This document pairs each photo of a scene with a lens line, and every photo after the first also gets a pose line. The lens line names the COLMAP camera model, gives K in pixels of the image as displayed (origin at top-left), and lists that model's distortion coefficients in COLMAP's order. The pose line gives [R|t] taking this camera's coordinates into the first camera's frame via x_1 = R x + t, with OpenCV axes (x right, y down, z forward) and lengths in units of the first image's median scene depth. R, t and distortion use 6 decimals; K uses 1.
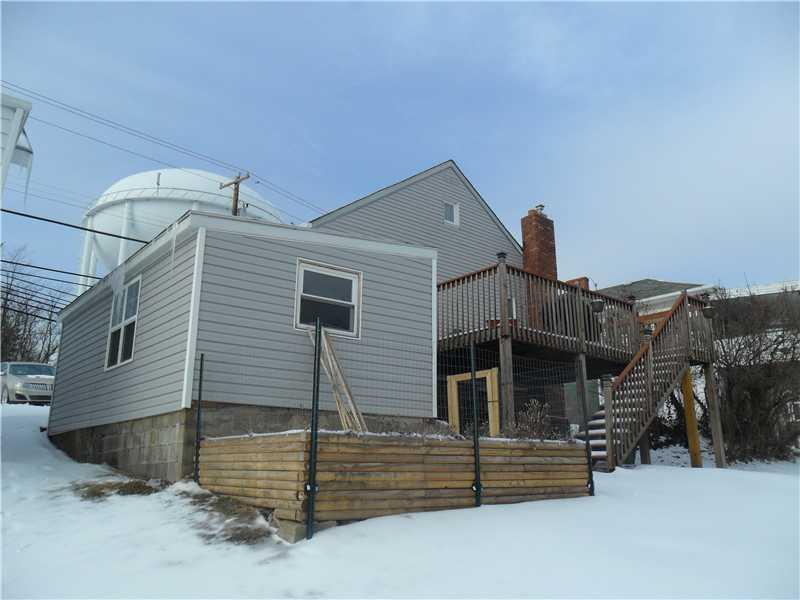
lens RADIAL K [[639.3, 0, 392.5], [0, 639.3, 299.8], [0, 0, 1]] dist [-0.058191, 0.053679]
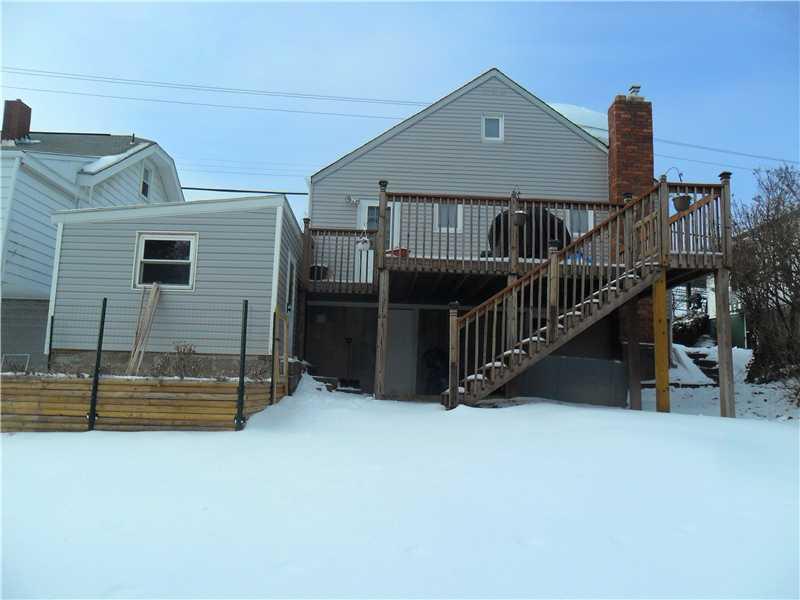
lens RADIAL K [[639.3, 0, 396.2], [0, 639.3, 301.1], [0, 0, 1]] dist [-0.058191, 0.053679]
pose [[0.793720, -0.068011, -0.604470, 1.082102], [0.136955, 0.988196, 0.068648, 0.057941], [0.592666, -0.137272, 0.793665, 0.328805]]
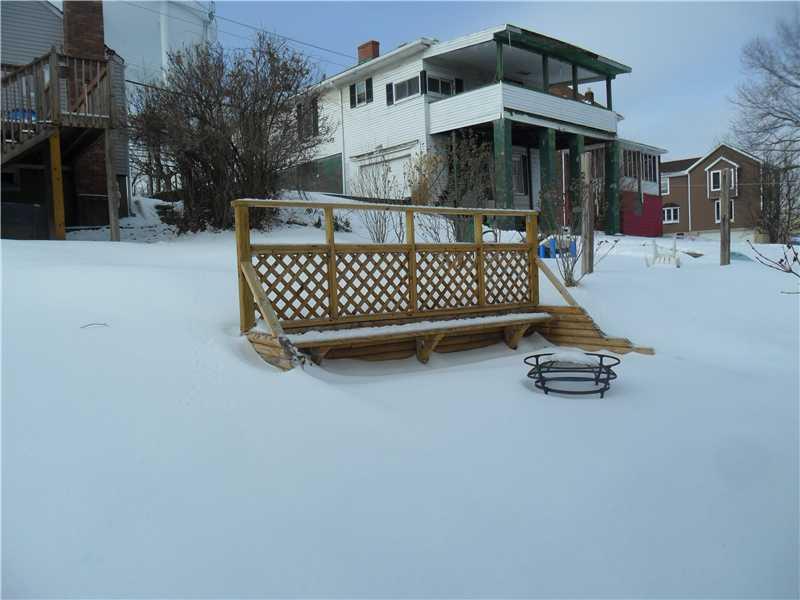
lens RADIAL K [[639.3, 0, 397.8], [0, 639.3, 302.4], [0, 0, 1]] dist [-0.058191, 0.053679]
pose [[0.997417, -0.036771, -0.061708, 1.644585], [0.054835, 0.944673, 0.323397, 0.106678], [0.046403, -0.325945, 0.944249, 0.100012]]
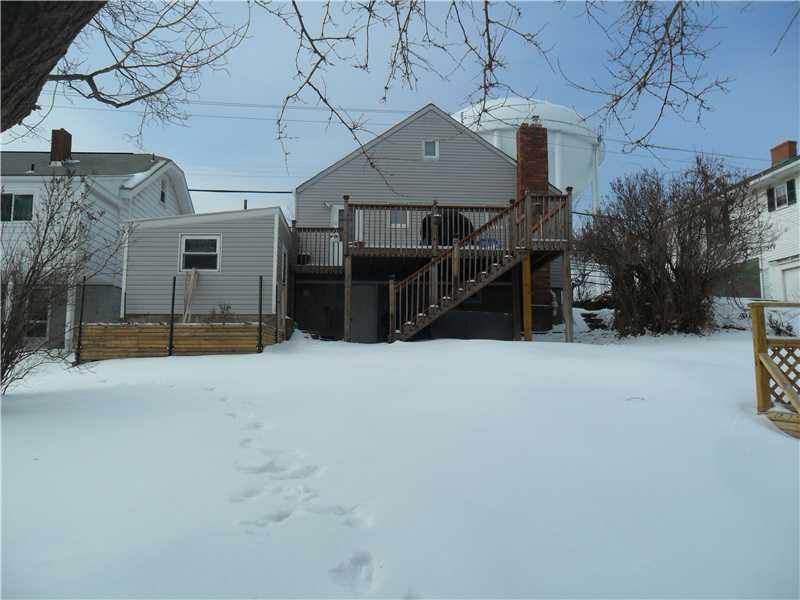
lens RADIAL K [[639.3, 0, 398.4], [0, 639.3, 301.9], [0, 0, 1]] dist [-0.058191, 0.053679]
pose [[0.809679, -0.074772, -0.582091, 1.539059], [0.158127, 0.982964, 0.093686, 0.061064], [0.565169, -0.167899, 0.807709, -0.165900]]
